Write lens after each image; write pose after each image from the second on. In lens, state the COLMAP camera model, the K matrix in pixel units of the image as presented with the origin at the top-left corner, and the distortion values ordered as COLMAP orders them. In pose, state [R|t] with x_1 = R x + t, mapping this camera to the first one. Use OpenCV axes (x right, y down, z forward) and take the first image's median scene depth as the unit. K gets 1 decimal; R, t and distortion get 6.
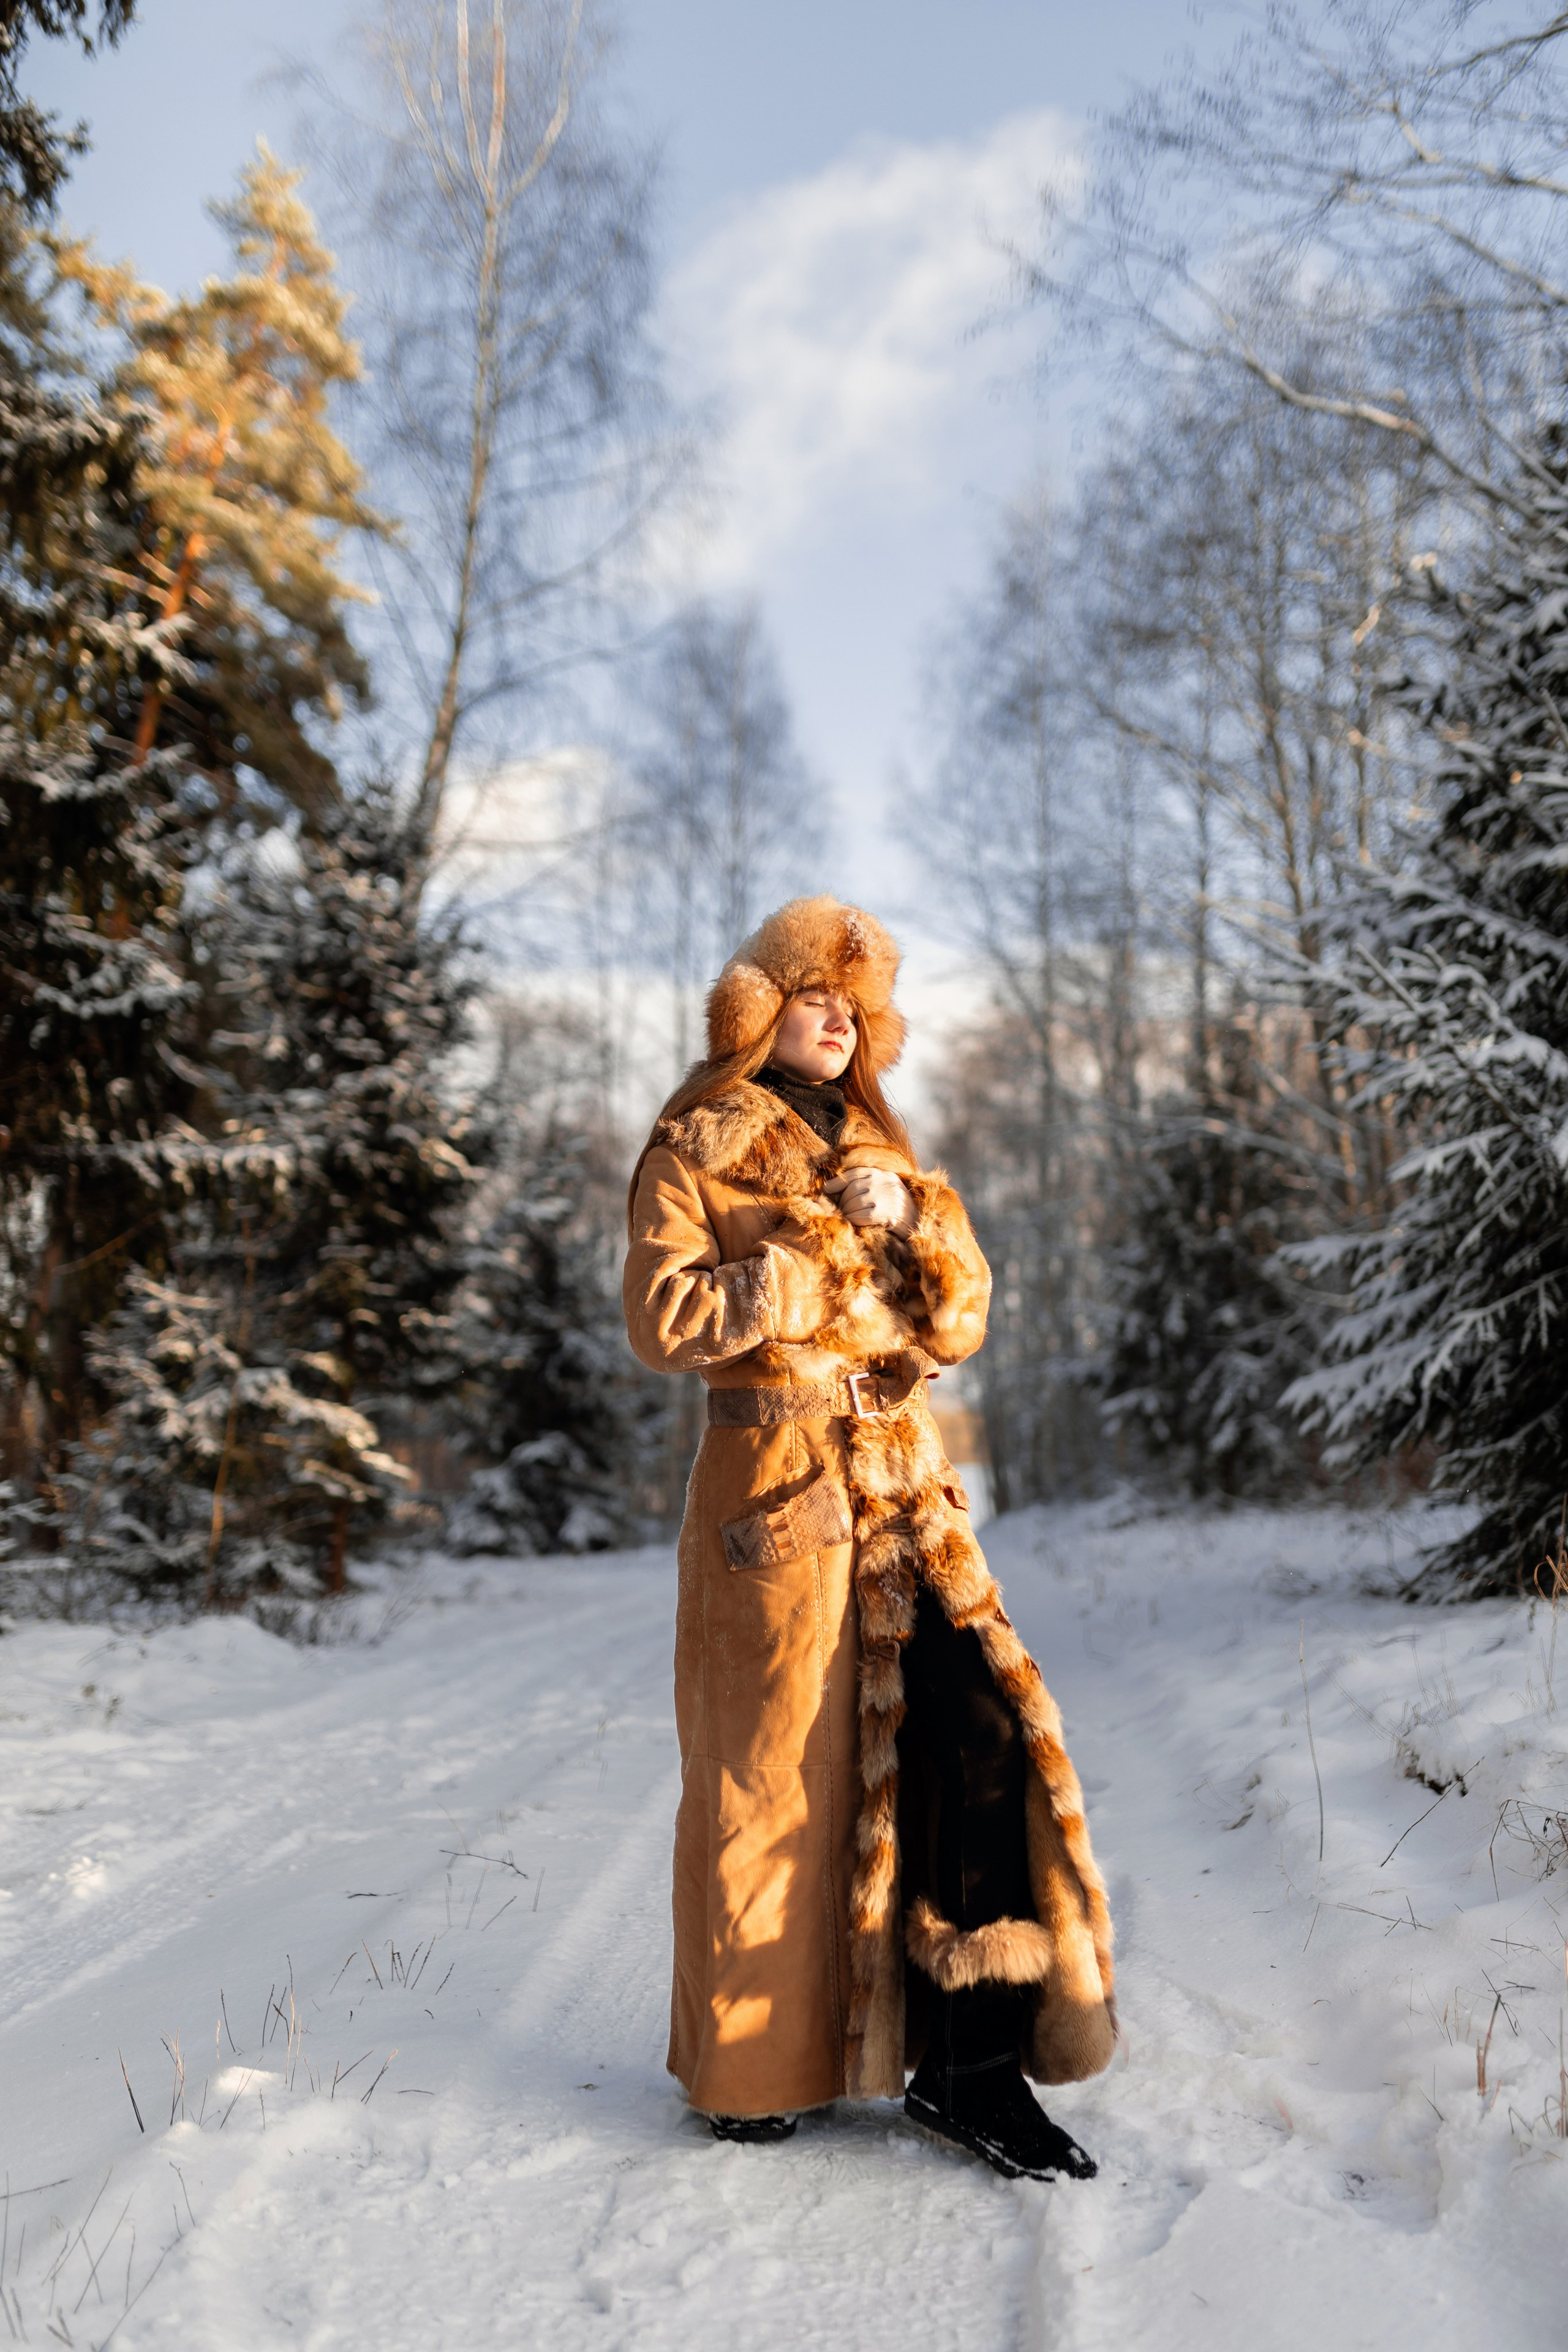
lens RADIAL K [[2281.8, 0, 836.8], [0, 2281.8, 1186.2], [0, 0, 1]] dist [0.035895, 0.000000]
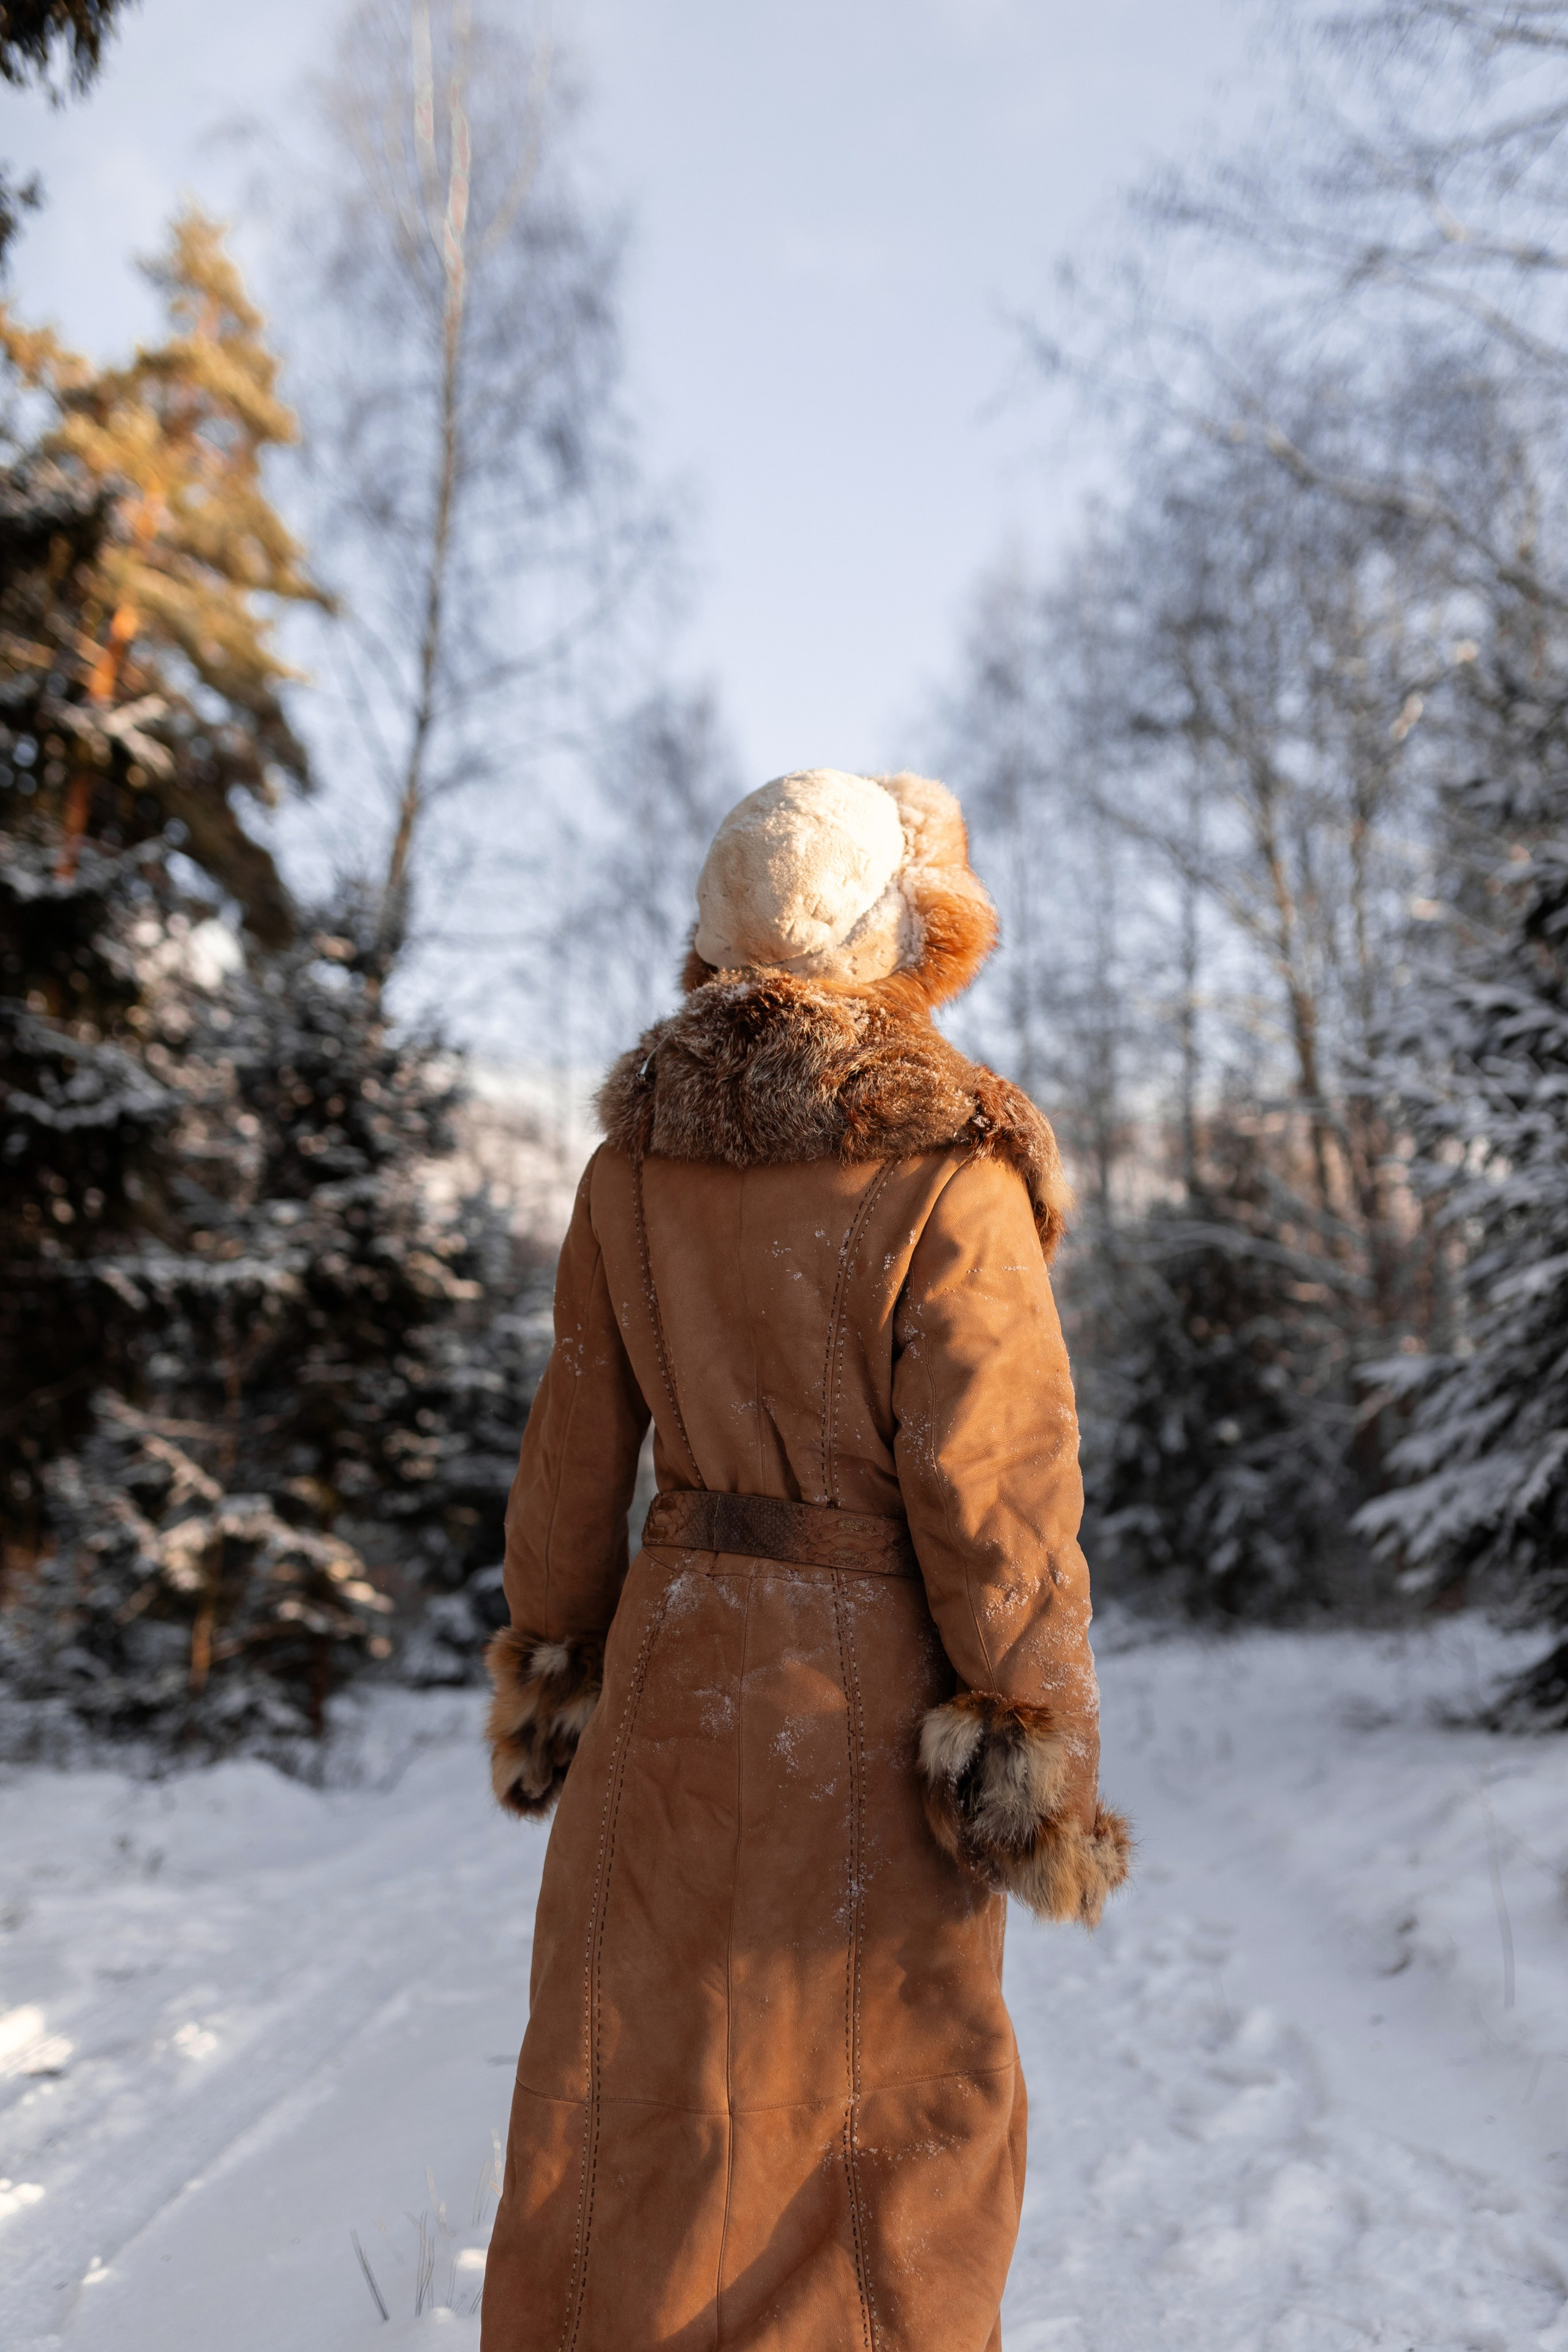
lens RADIAL K [[2404.1, 0, 815.6], [0, 2404.1, 1283.9], [0, 0, 1]] dist [0.036704, 0.000000]
pose [[0.999153, -0.005857, 0.040733, -0.048347], [0.005879, 0.999983, -0.000423, -0.006035], [-0.040730, 0.000662, 0.999170, -0.006808]]
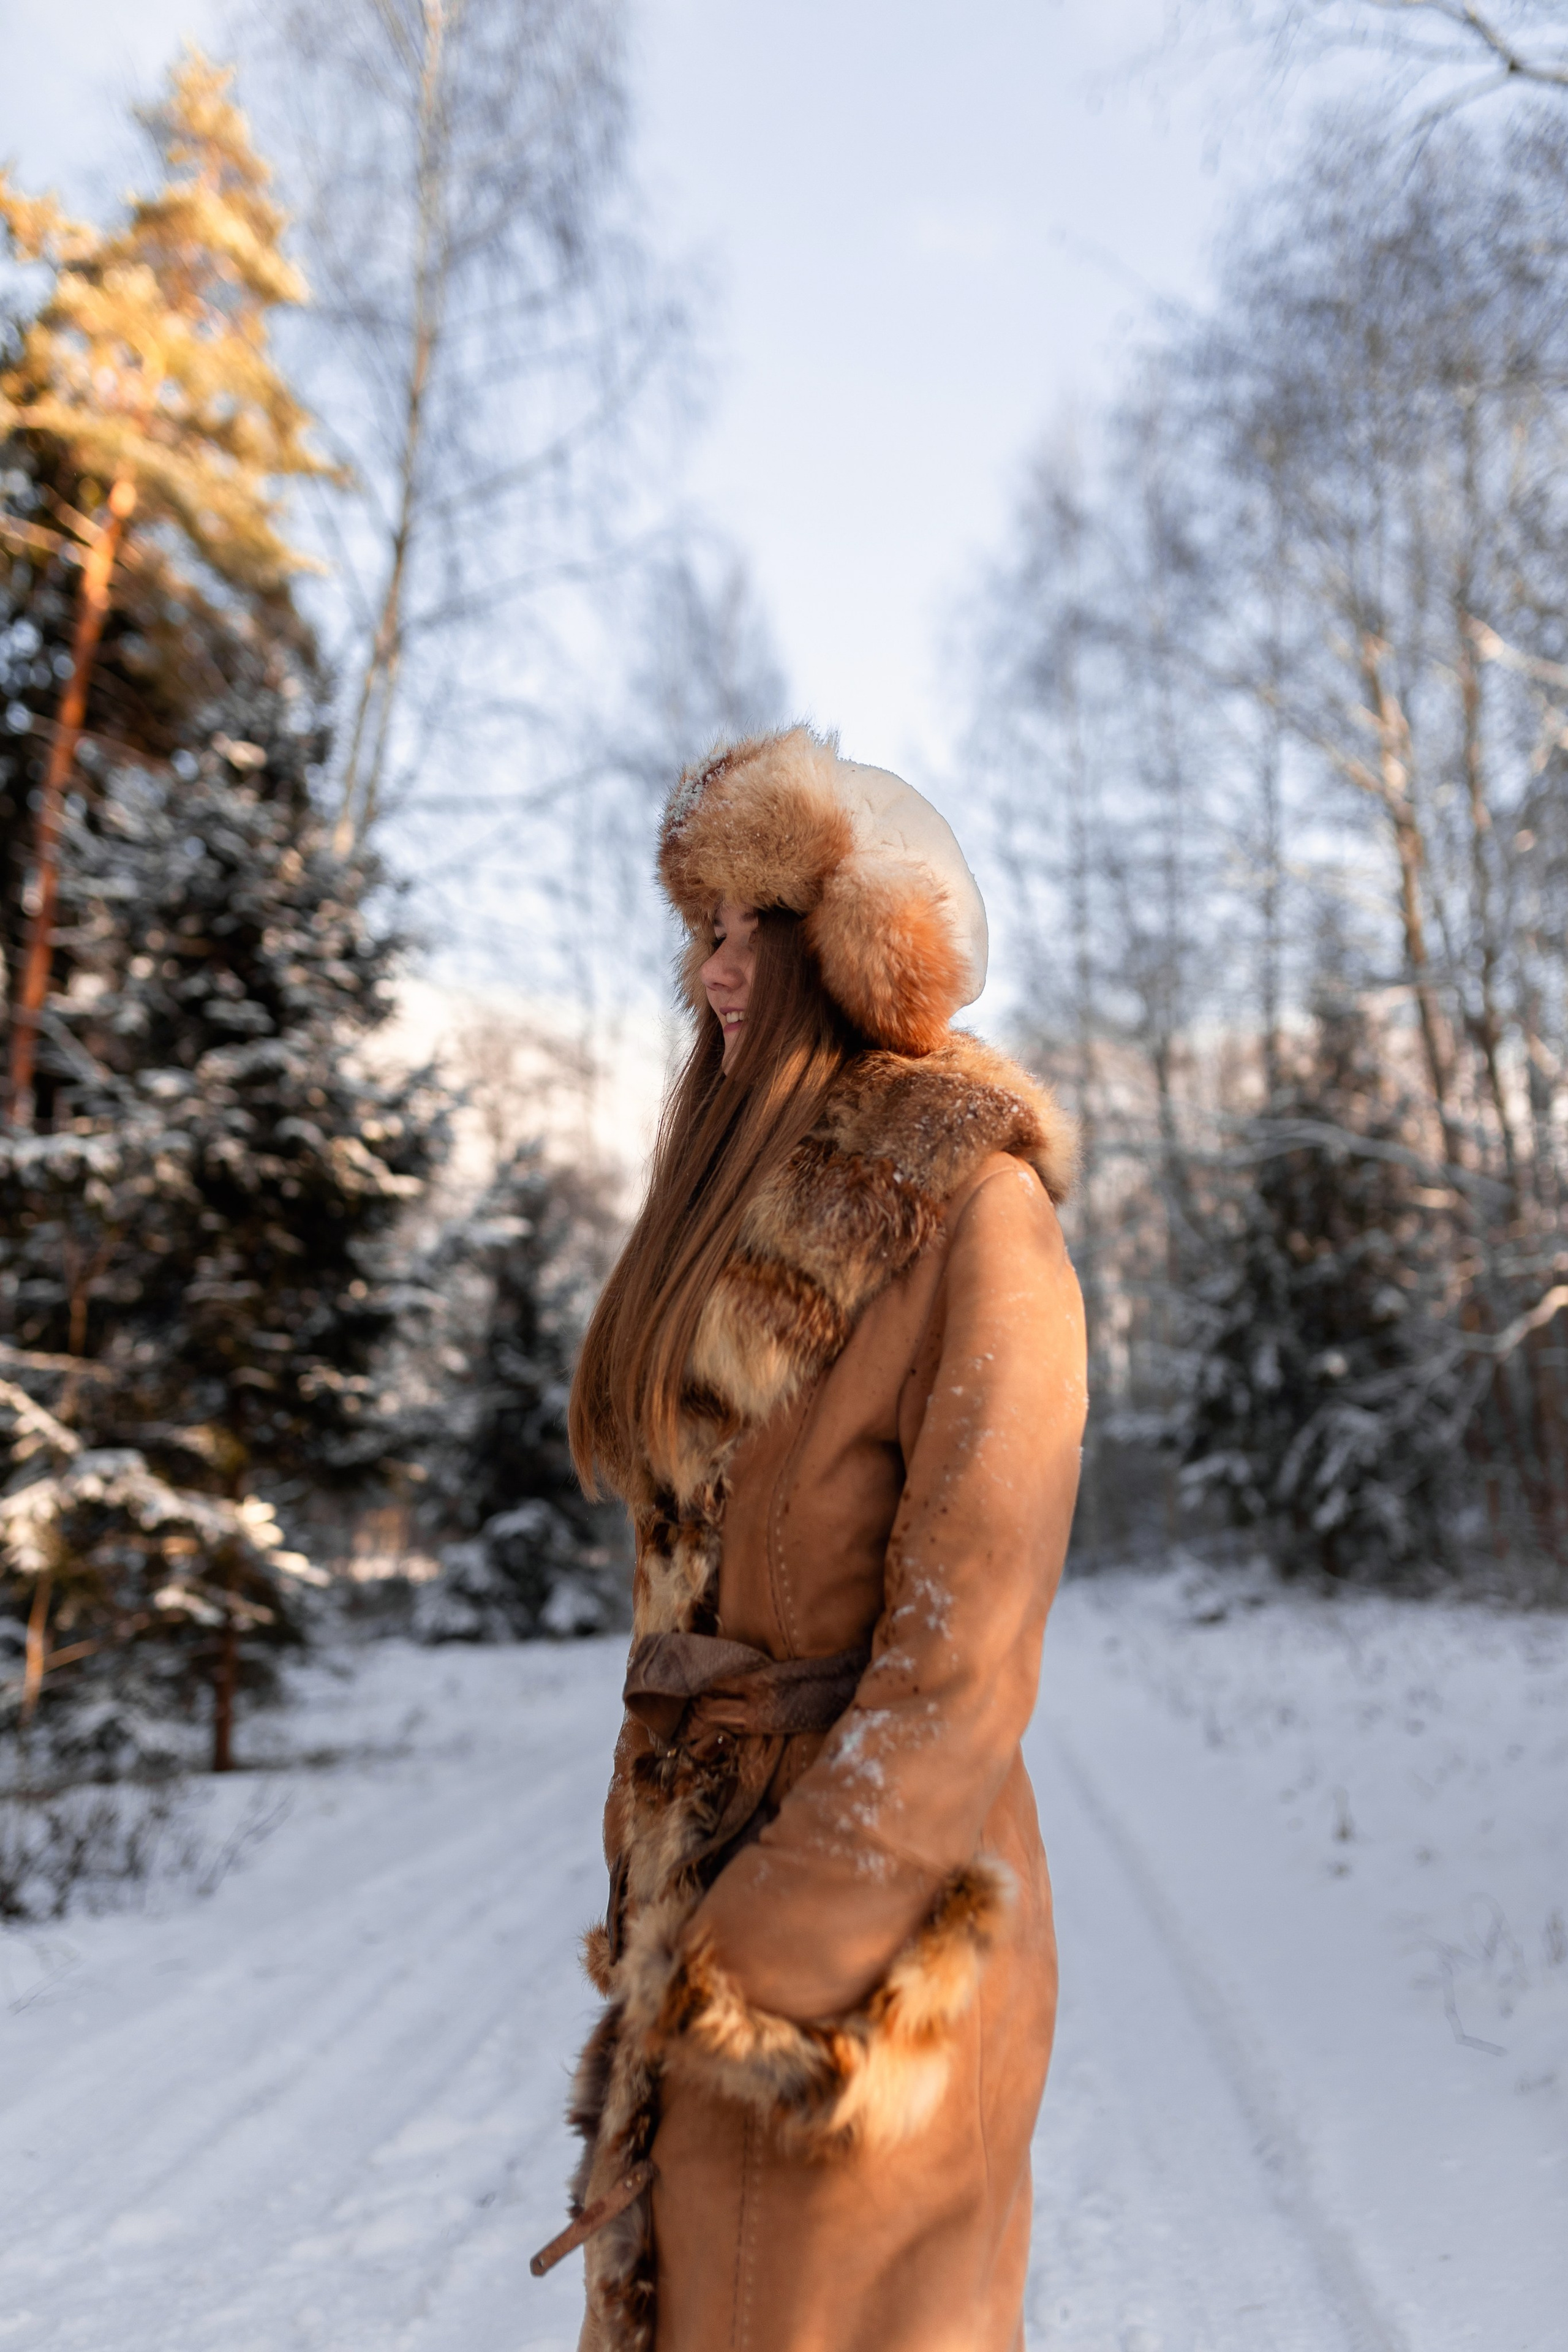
lens RADIAL K [[1904.3, 0, 830.5], [0, 1904.3, 1251.1], [0, 0, 1]] dist [-0.075787, 0.000955]
pose [[0.999724, -0.007196, 0.022383, -0.029747], [0.007120, 0.999969, 0.003502, 0.013657], [-0.022408, -0.003342, 0.999743, 0.353144]]
